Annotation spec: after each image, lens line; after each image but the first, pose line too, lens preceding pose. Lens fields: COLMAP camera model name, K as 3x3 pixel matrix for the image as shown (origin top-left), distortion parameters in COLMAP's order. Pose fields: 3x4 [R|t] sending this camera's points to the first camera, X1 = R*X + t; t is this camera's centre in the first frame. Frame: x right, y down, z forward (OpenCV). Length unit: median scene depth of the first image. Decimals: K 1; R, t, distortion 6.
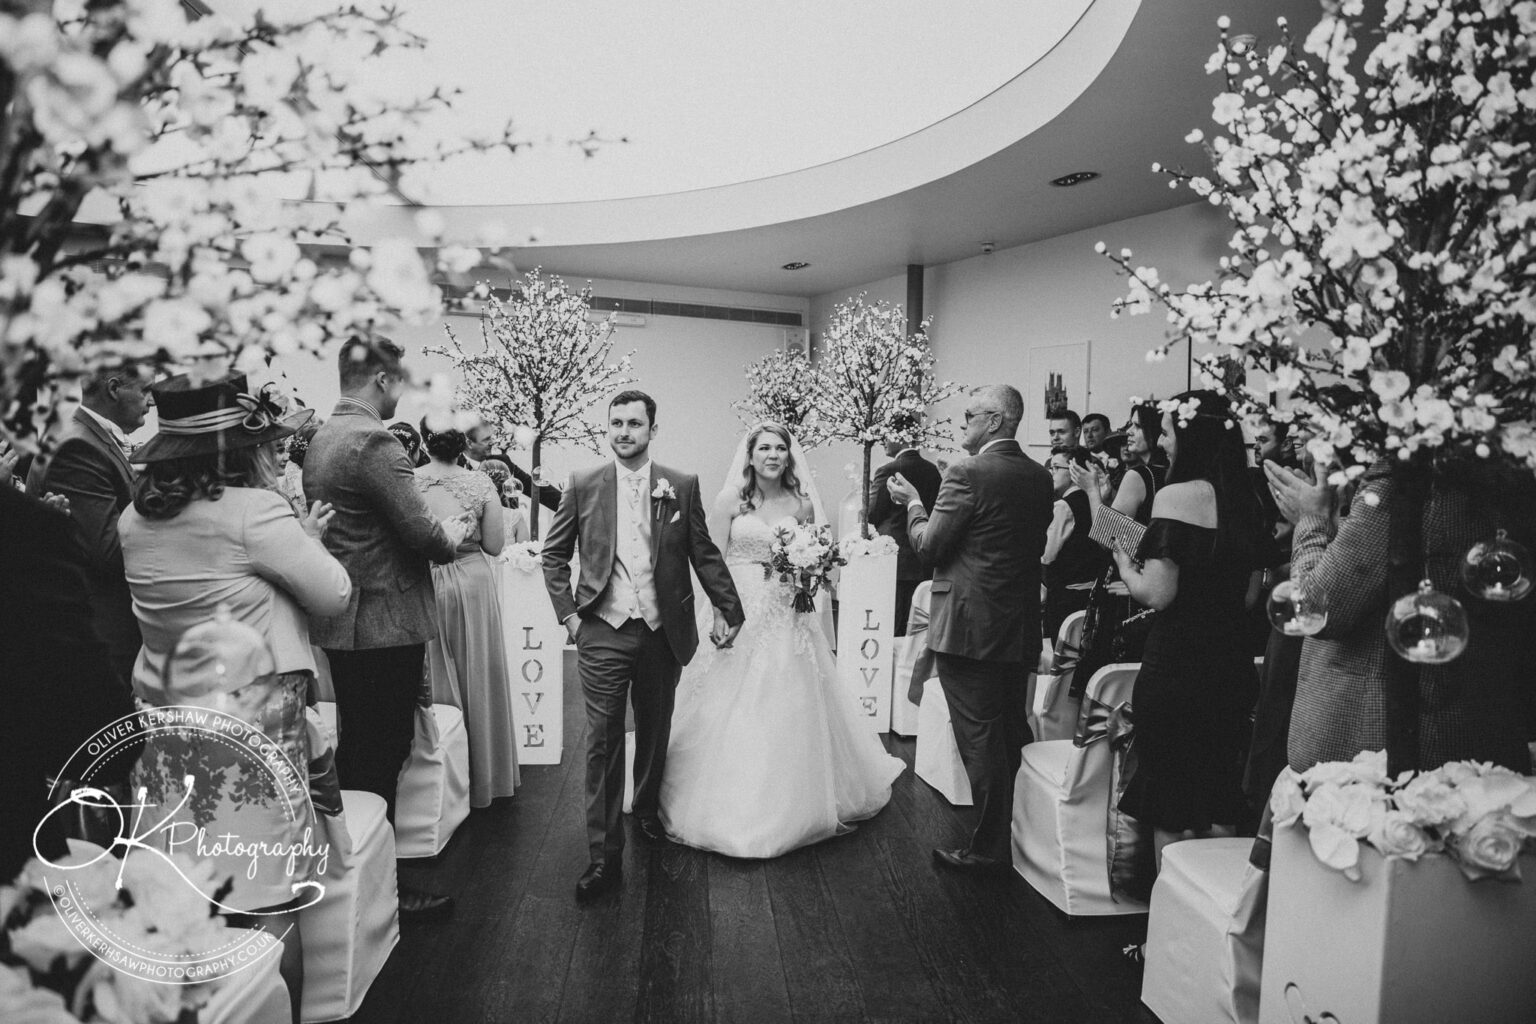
lens RADIAL K [[1080.2, 0, 768.0], [0, 1080.2, 512.0], [0, 0, 1]] dist [-0.102708, 0.086465]
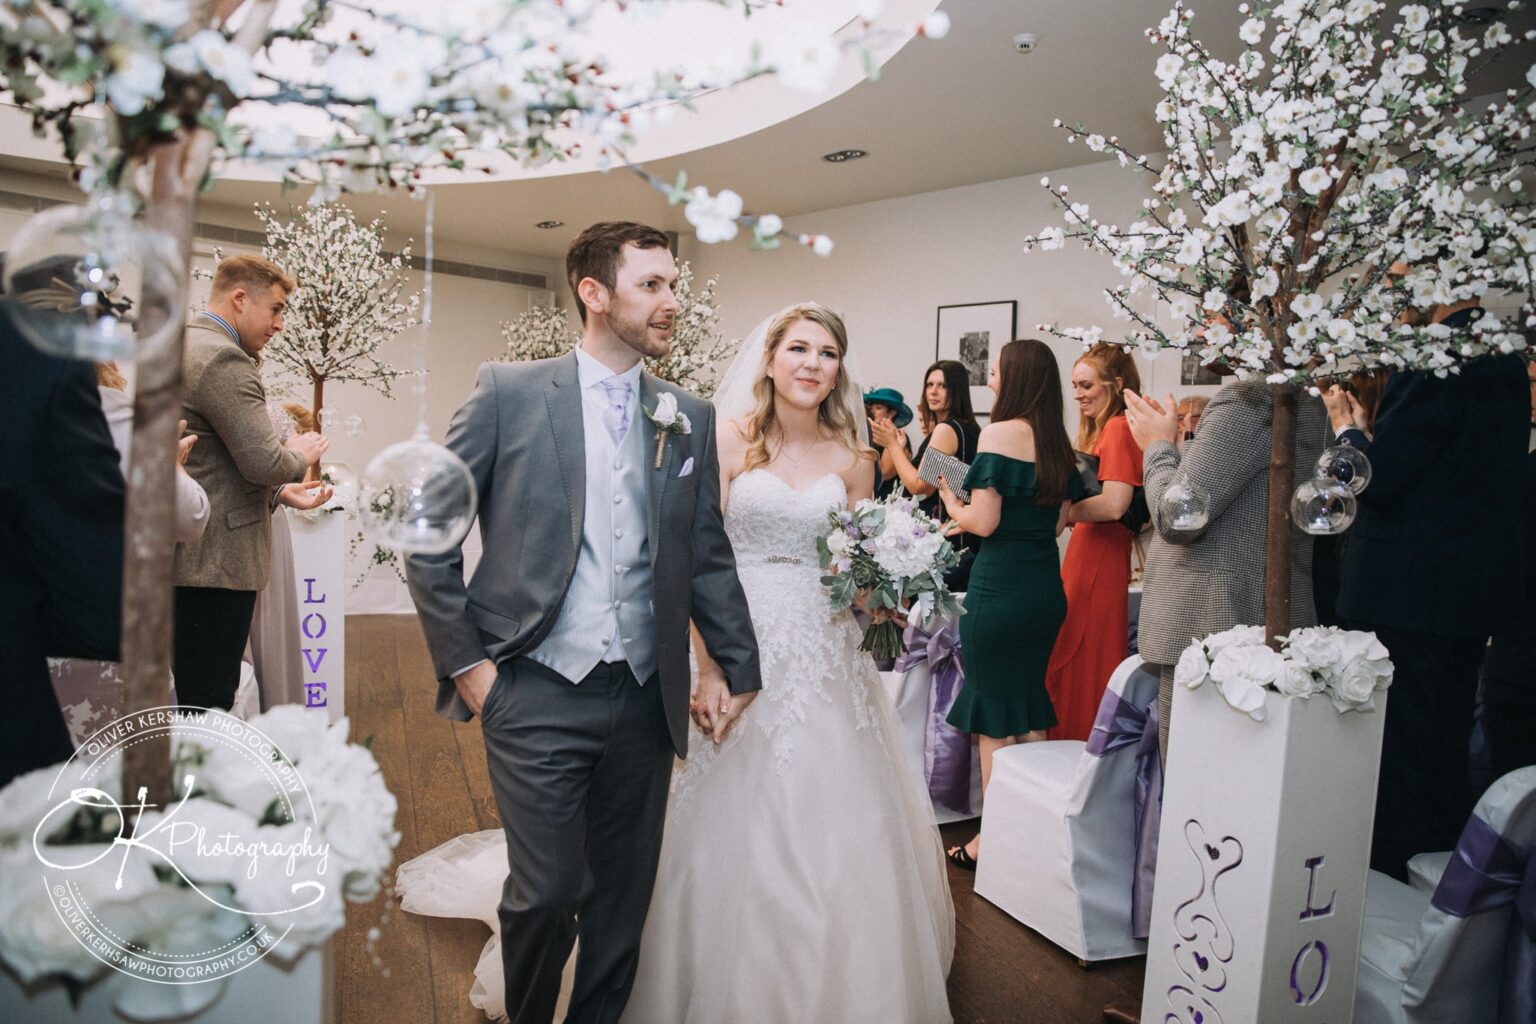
lens RADIAL K [[1080.2, 0, 768.0], [0, 1080.2, 512.0], [0, 0, 1]] dist [-0.102708, 0.086465]
pose [[0.957252, 0.005043, 0.289211, -0.213813], [-0.009223, 0.999872, 0.013091, 0.064826], [-0.289108, -0.015199, 0.957176, 0.002419]]
